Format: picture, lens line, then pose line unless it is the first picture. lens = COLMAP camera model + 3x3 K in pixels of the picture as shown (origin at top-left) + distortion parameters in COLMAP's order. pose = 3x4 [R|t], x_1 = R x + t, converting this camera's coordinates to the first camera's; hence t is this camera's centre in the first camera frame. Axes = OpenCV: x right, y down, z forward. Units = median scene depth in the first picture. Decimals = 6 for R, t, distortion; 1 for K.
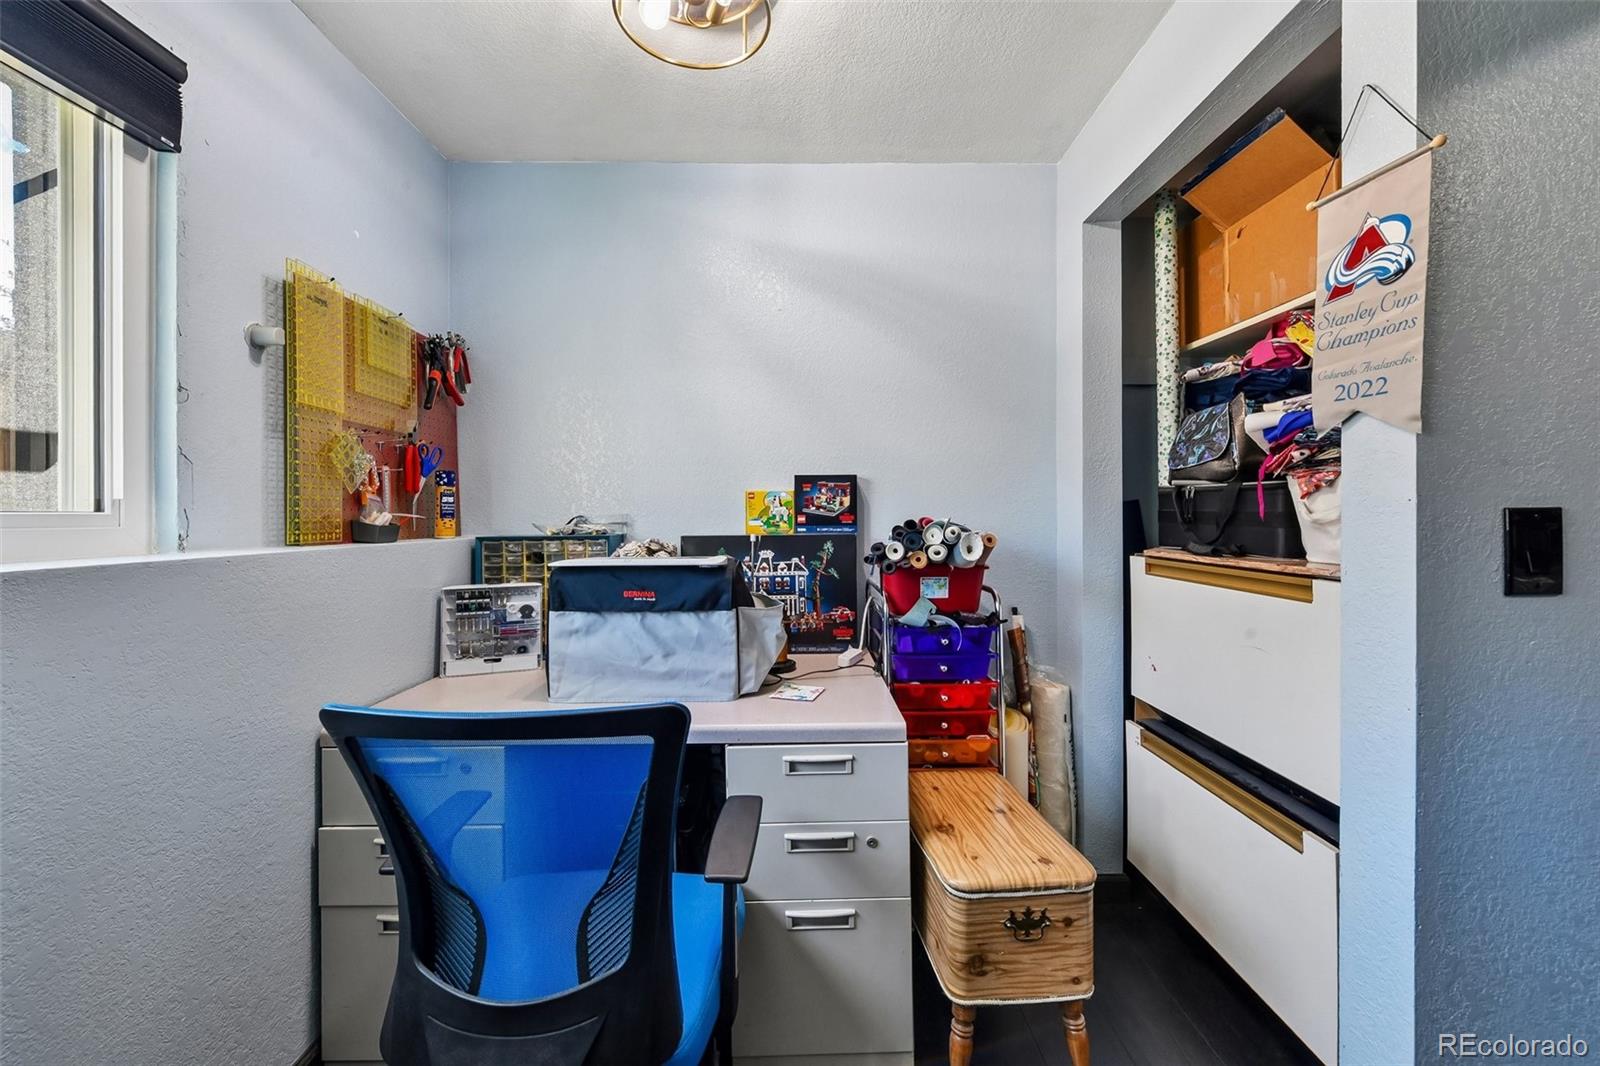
lens RADIAL K [[634.7, 0, 806.0], [0, 634.7, 519.7], [0, 0, 1]] dist [0.005304, -0.001253]
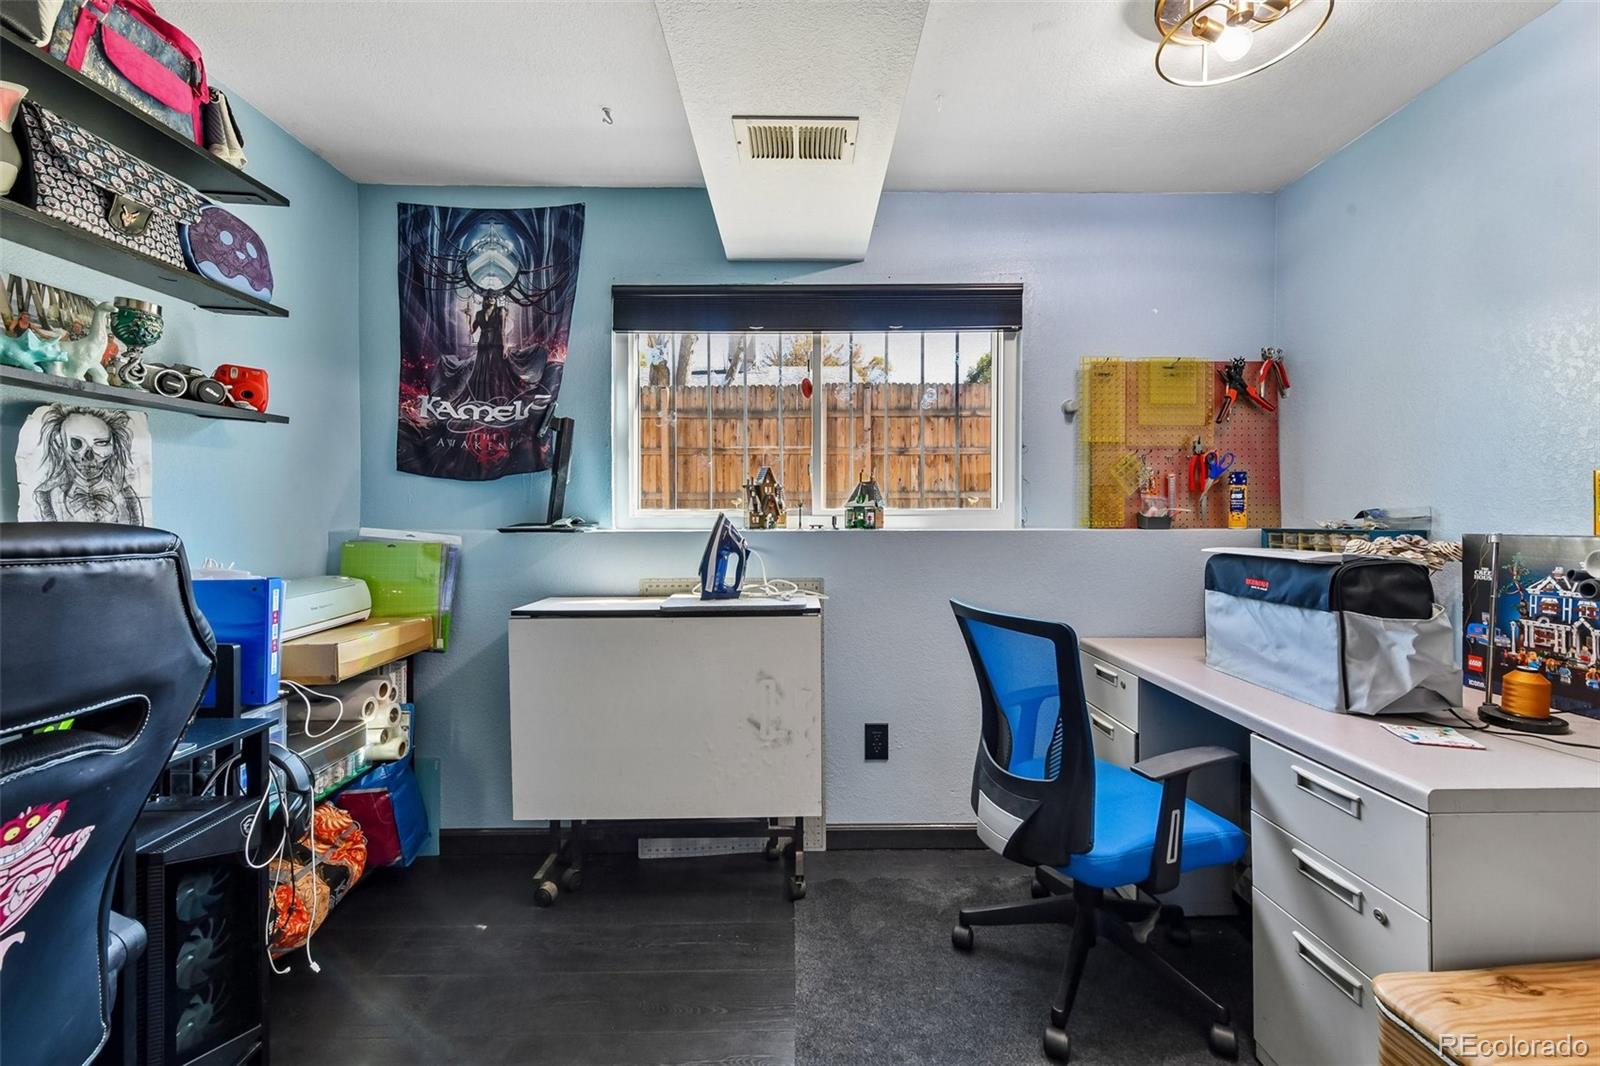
lens RADIAL K [[634.7, 0, 803.9], [0, 634.7, 521.0], [0, 0, 1]] dist [0.005304, -0.001253]
pose [[0.004461, 0.013202, -0.999903, 0.787671], [-0.003827, 0.999906, 0.013185, 0.002888], [0.999983, 0.003768, 0.004511, 0.238911]]
